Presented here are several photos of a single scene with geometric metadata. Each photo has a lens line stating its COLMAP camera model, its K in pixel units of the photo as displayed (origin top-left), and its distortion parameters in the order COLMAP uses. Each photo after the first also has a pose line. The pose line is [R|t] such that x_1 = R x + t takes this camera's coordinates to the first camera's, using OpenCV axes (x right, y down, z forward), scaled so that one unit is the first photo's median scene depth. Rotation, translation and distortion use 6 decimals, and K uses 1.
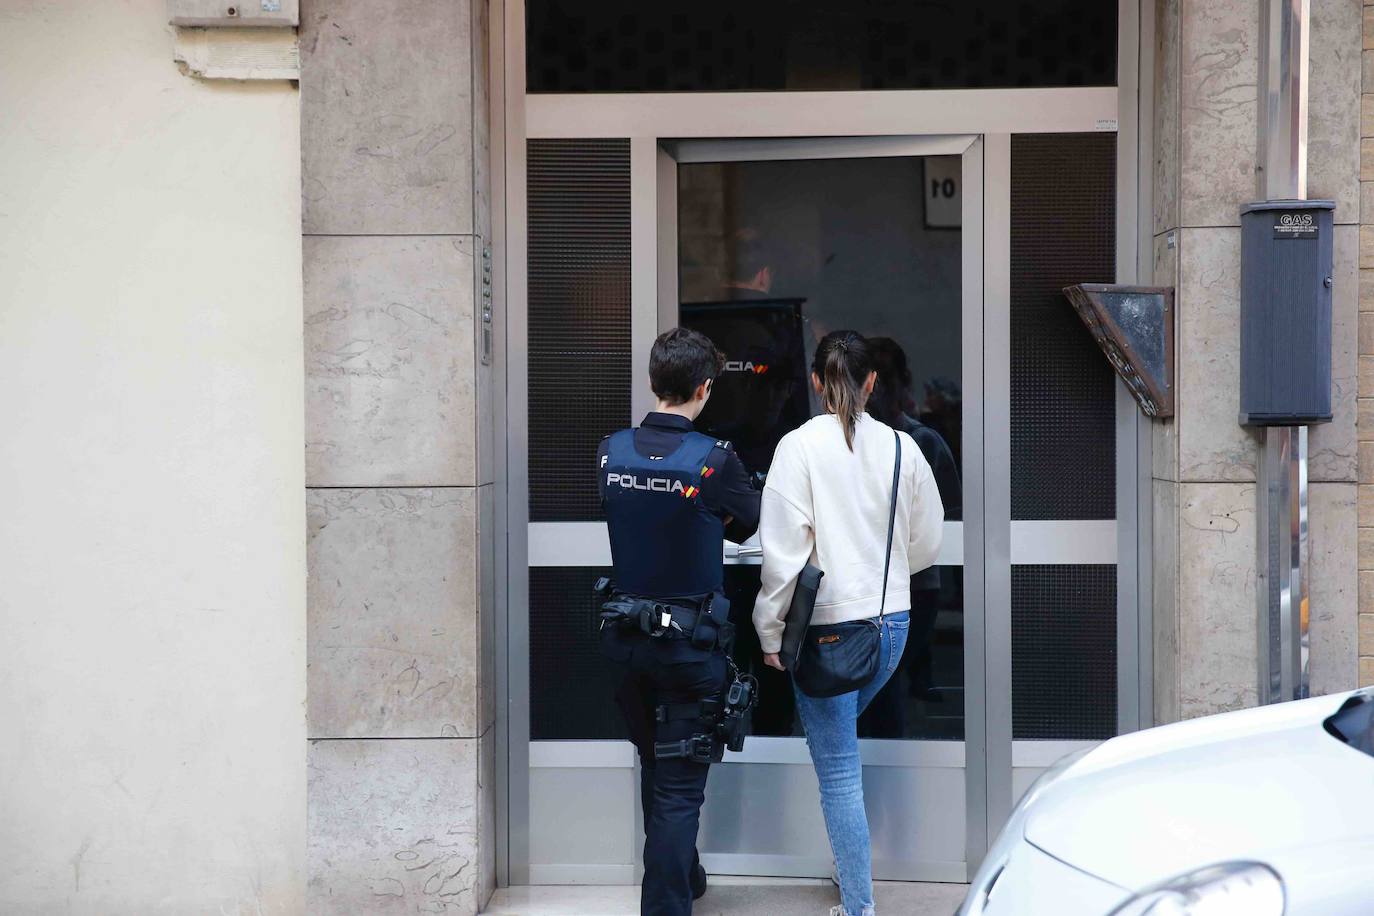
lens RADIAL K [[2581.1, 0, 658.3], [0, 2581.1, 462.0], [0, 0, 1]] dist [0.220647, 0.048057]
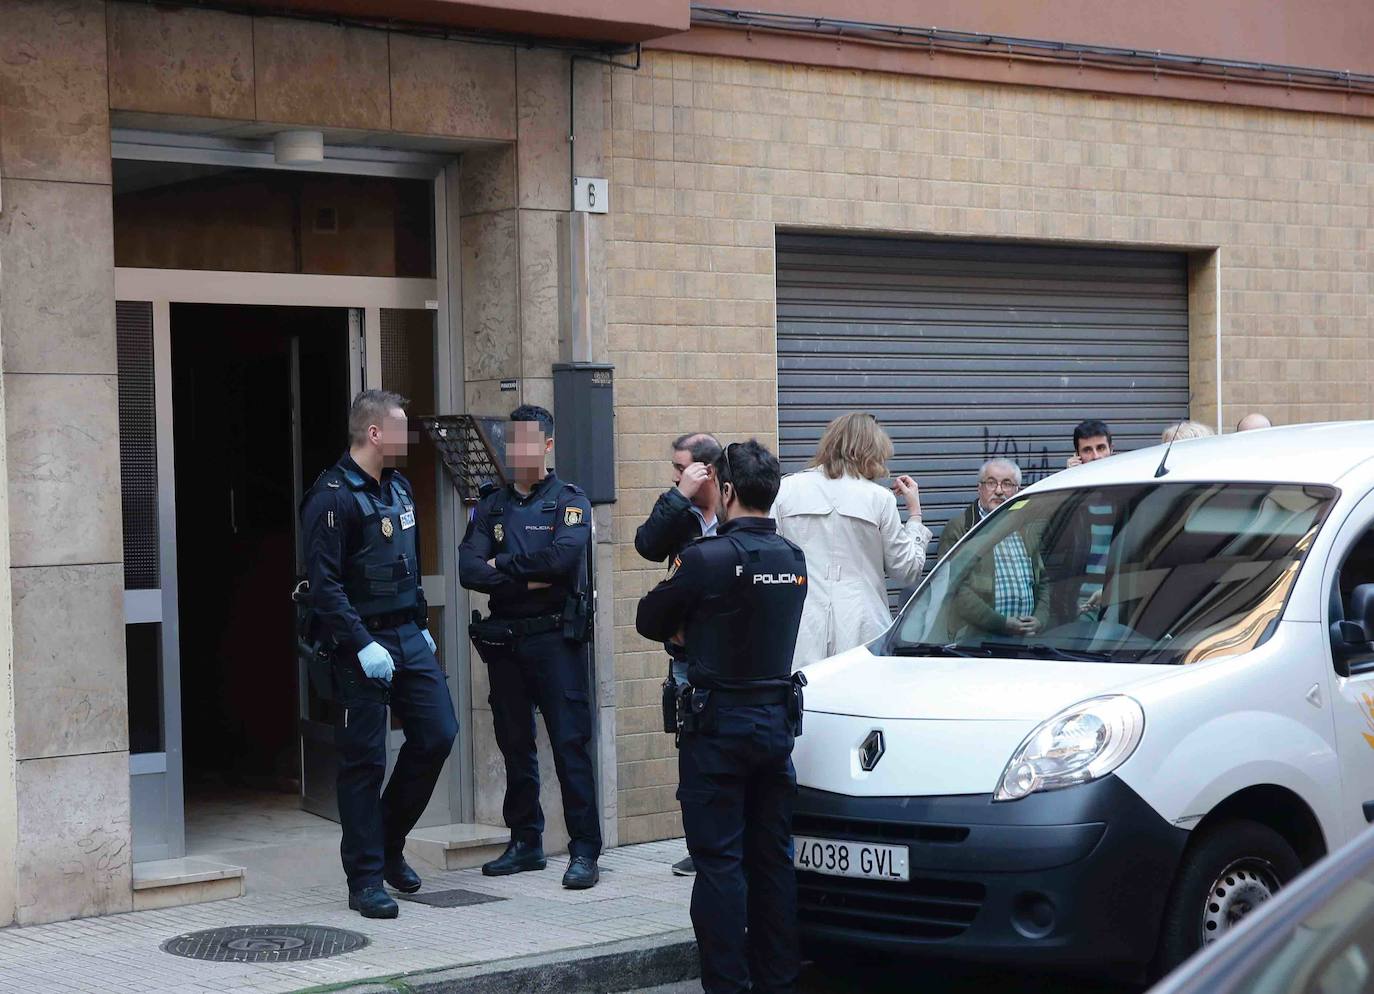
lens RADIAL K [[2755.3, 0, 472.2], [0, 2755.3, 586.8], [0, 0, 1]] dist [0.098003, 0.217836]
pose [[0.770540, -0.035336, 0.636412, -0.842451], [0.033872, 0.999321, 0.014475, 0.007436], [-0.636491, 0.010403, 0.771214, -0.215894]]
